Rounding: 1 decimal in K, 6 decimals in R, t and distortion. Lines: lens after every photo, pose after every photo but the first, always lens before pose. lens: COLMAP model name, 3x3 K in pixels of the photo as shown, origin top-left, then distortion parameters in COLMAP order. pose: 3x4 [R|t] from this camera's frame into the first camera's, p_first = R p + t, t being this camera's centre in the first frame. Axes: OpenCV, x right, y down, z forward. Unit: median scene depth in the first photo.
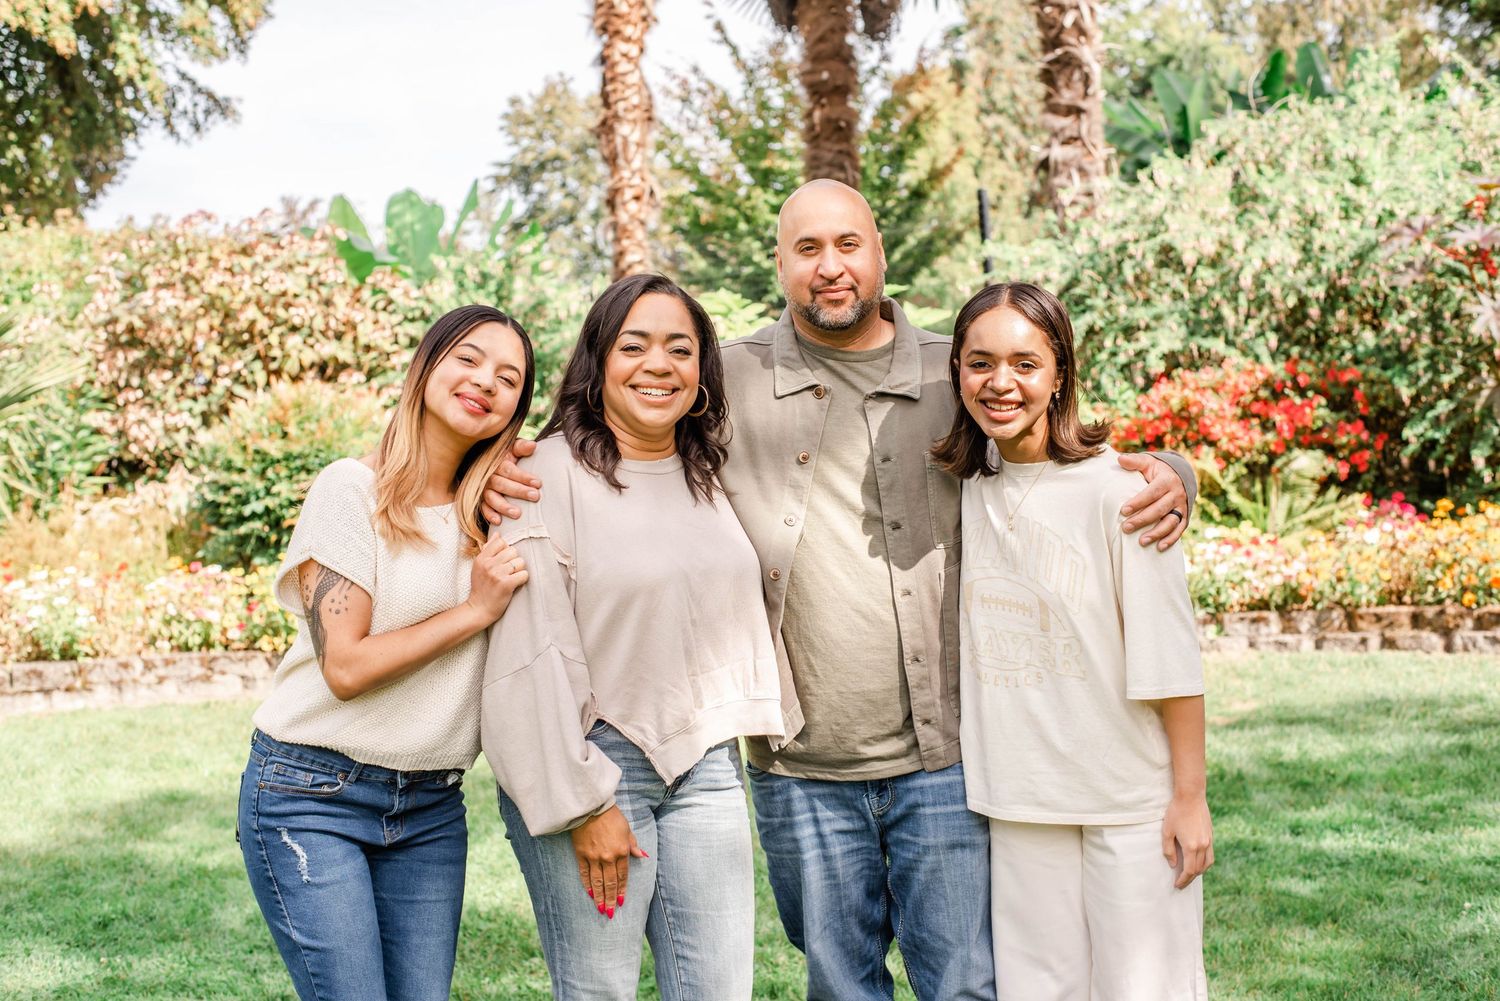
lens RADIAL K [[2208.1, 0, 750.0], [0, 2208.1, 500.5], [0, 0, 1]] dist [-0.045131, -0.149590]
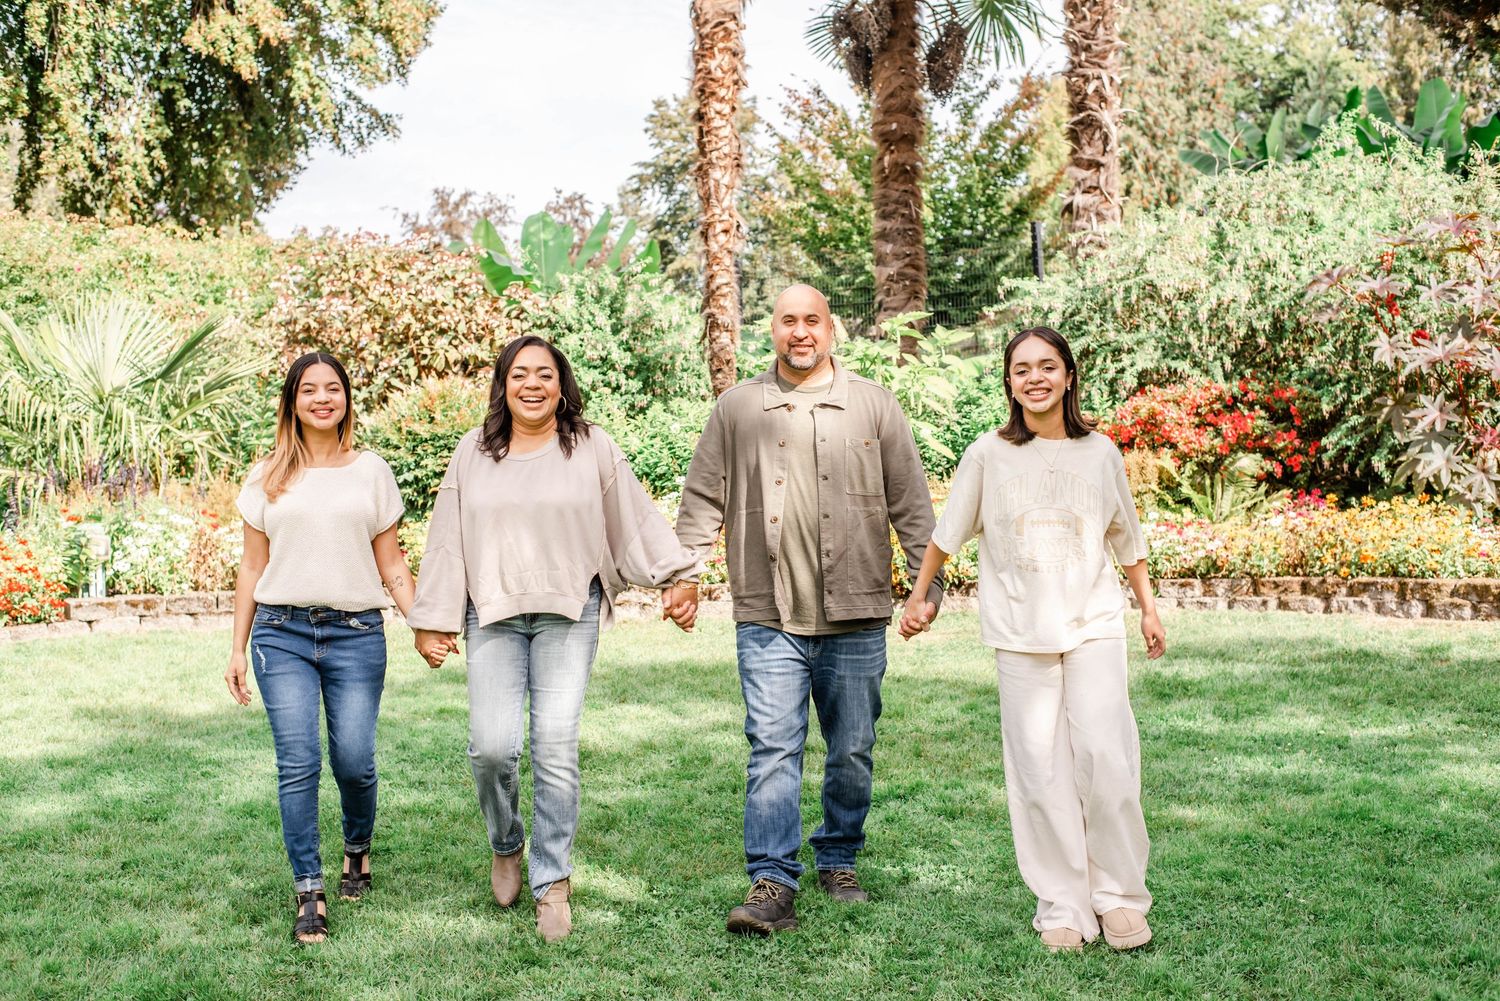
lens RADIAL K [[2208.1, 0, 750.0], [0, 2208.1, 500.5], [0, 0, 1]] dist [-0.045131, -0.149590]
pose [[0.997567, 0.027386, -0.064115, 0.042744], [-0.027250, 0.999624, 0.002991, 0.006136], [0.064173, -0.001237, 0.997938, -0.201215]]
